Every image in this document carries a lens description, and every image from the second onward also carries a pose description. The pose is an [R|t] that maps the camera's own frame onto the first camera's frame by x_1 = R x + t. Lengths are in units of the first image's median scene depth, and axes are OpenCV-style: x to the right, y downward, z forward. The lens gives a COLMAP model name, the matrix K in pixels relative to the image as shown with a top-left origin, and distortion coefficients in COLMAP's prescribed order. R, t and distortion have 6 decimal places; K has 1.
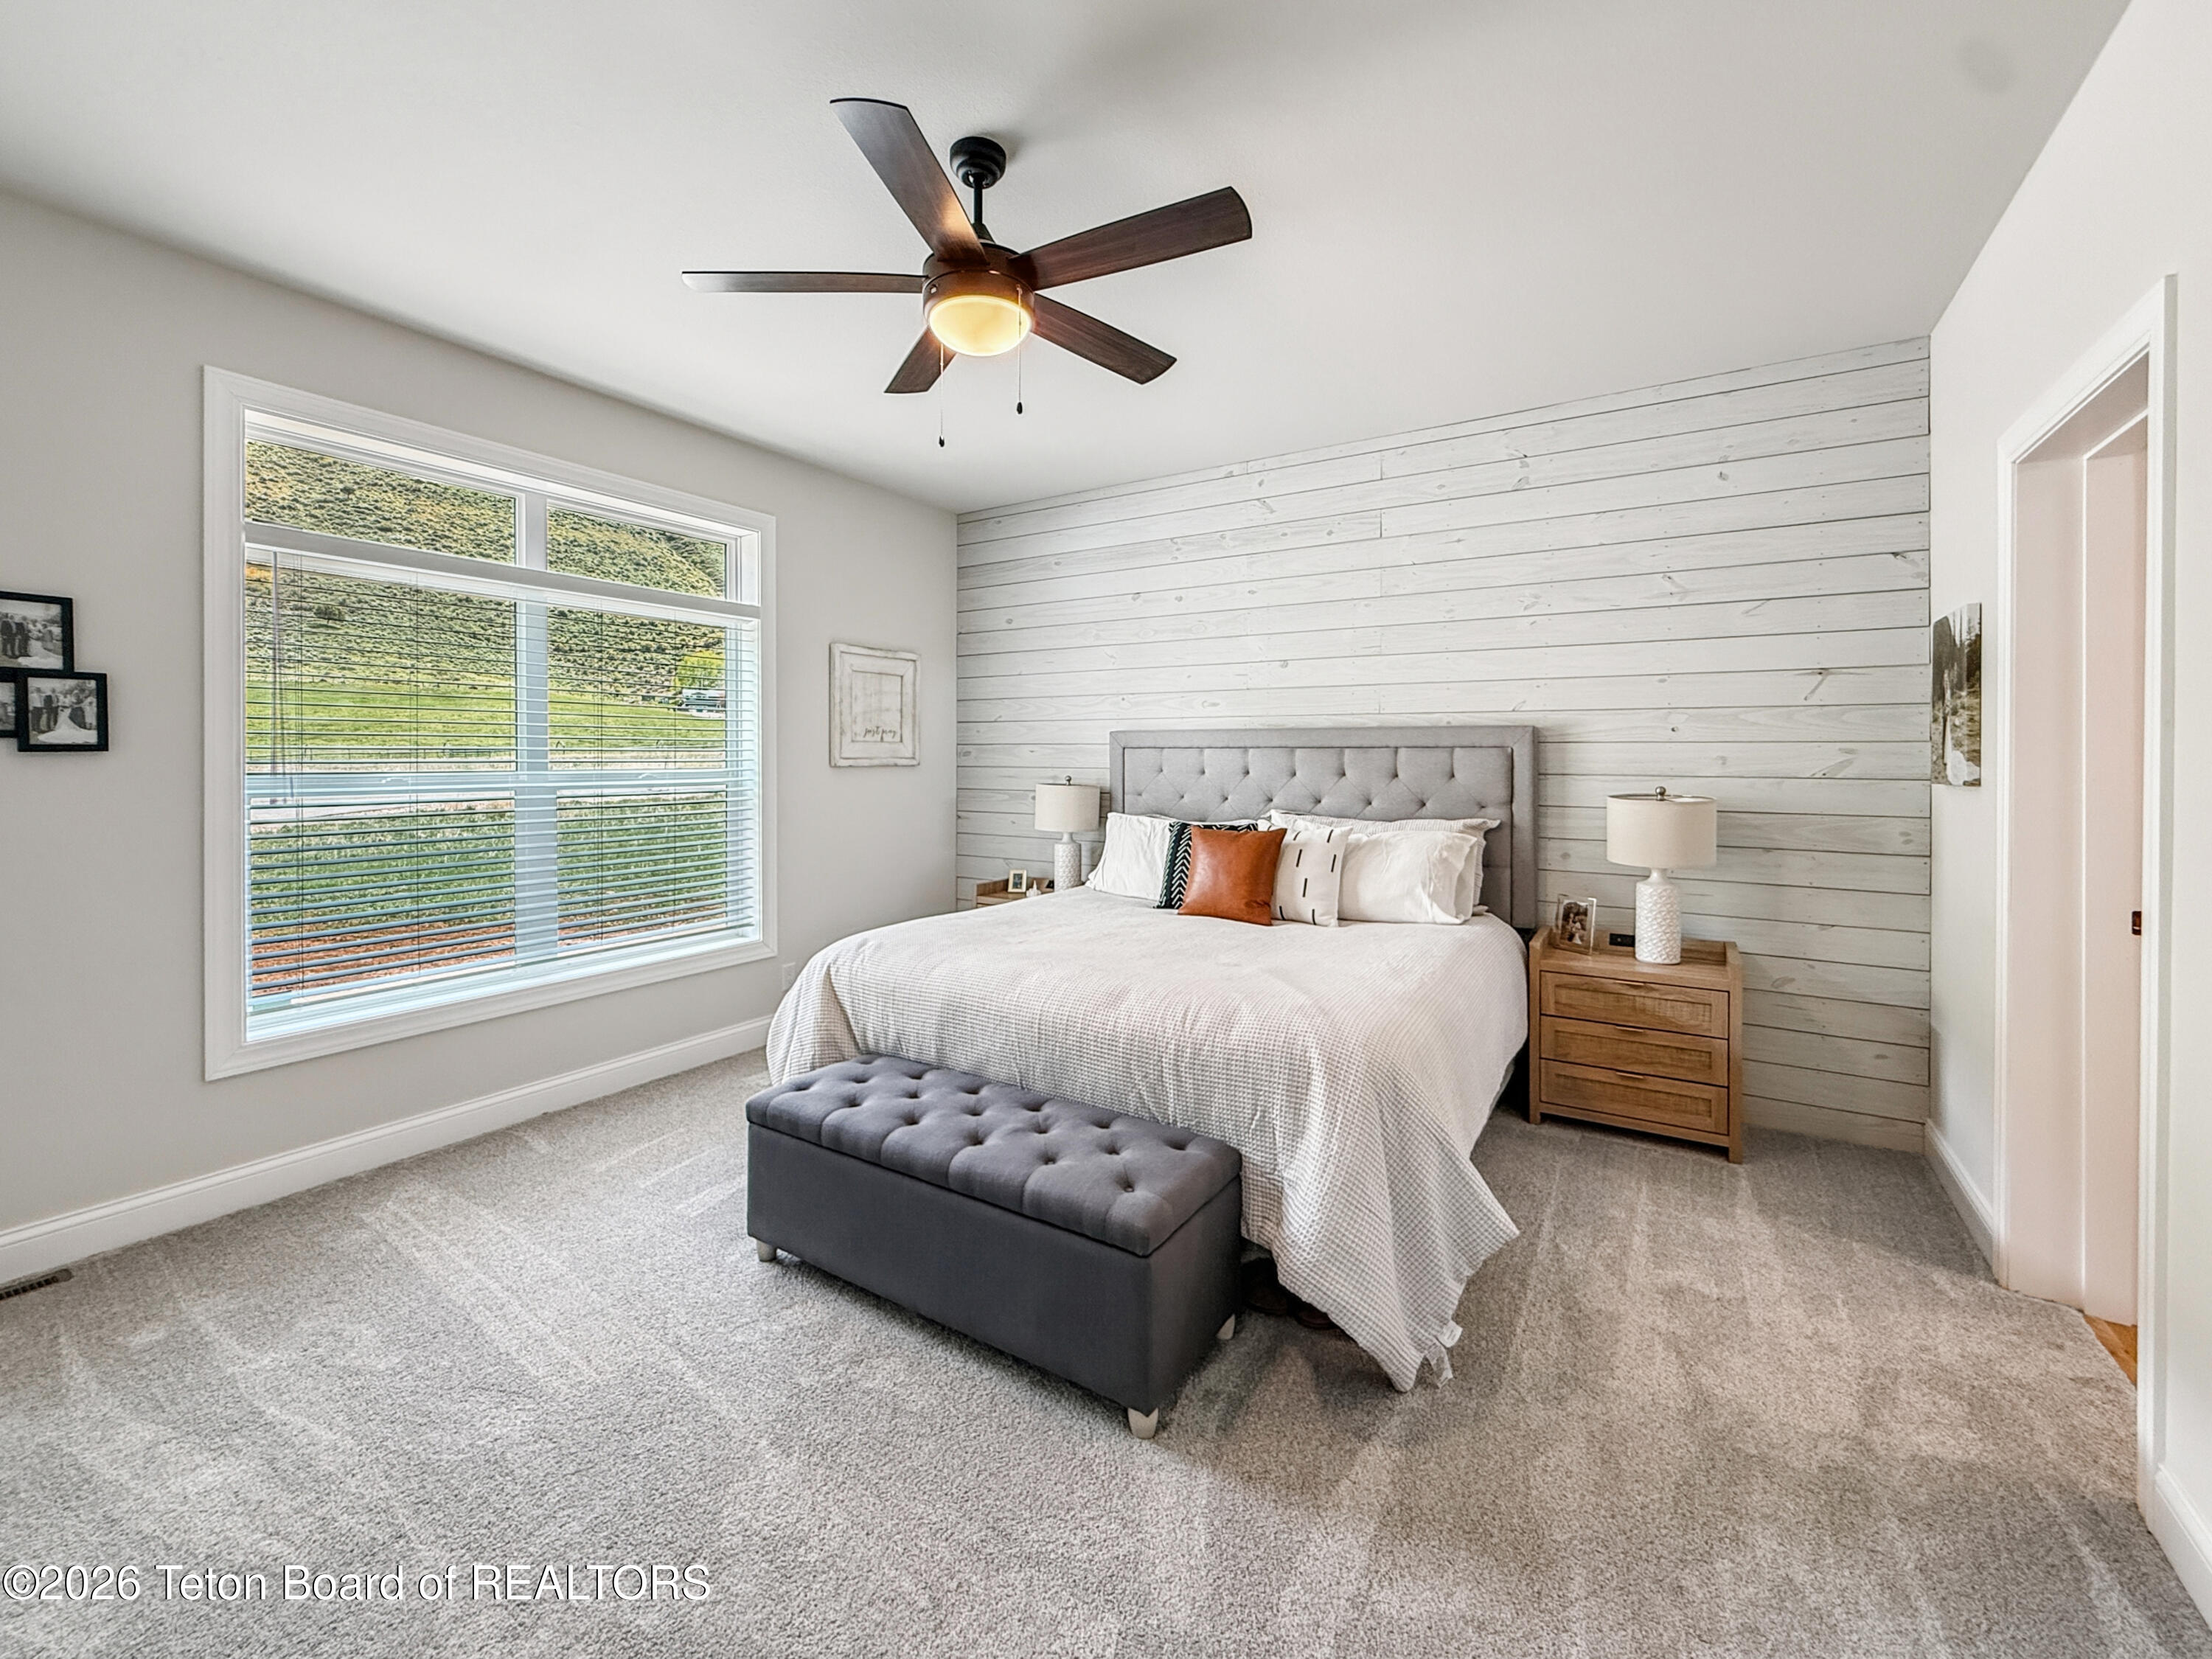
lens RADIAL K [[902.5, 0, 1061.7], [0, 902.5, 761.8], [0, 0, 1]] dist [-0.000065, 0.000334]
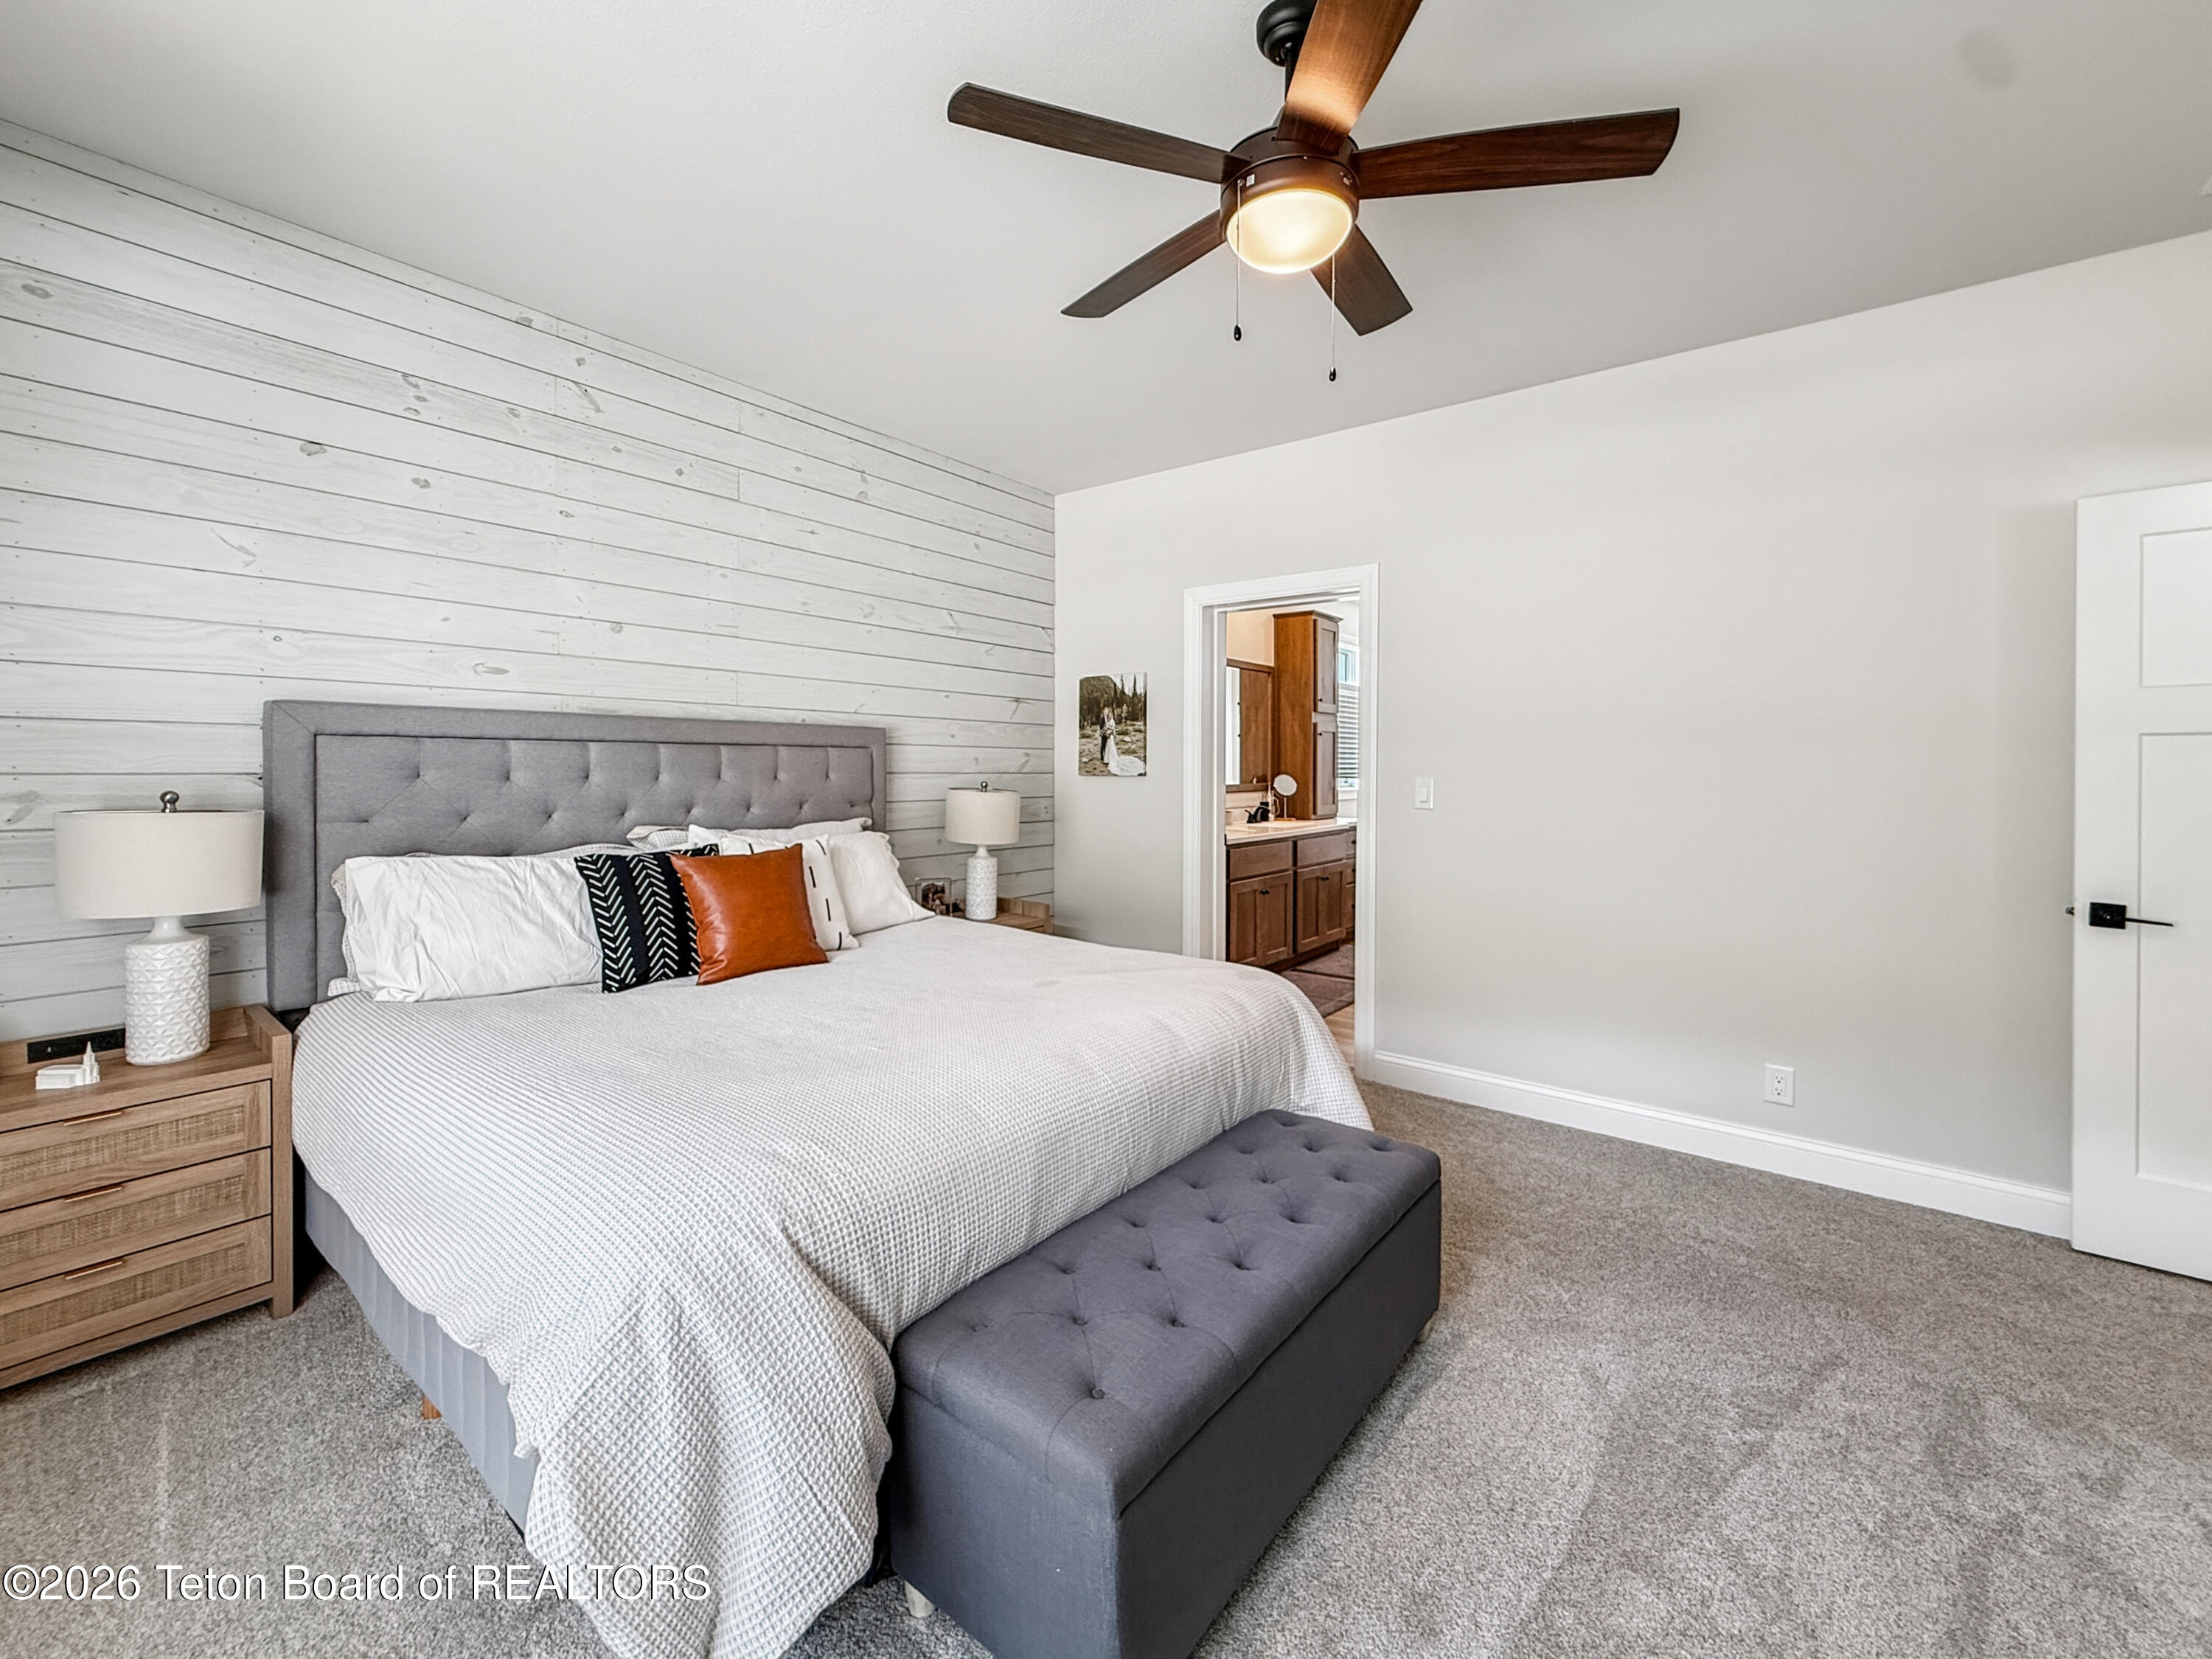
lens RADIAL K [[902.5, 0, 1125.1], [0, 902.5, 775.7], [0, 0, 1]] dist [-0.000065, 0.000334]
pose [[0.080817, -0.016346, 0.996595, -0.528947], [-0.002739, 0.999858, 0.016622, -0.001804], [-0.996725, -0.004073, 0.080761, 0.621130]]
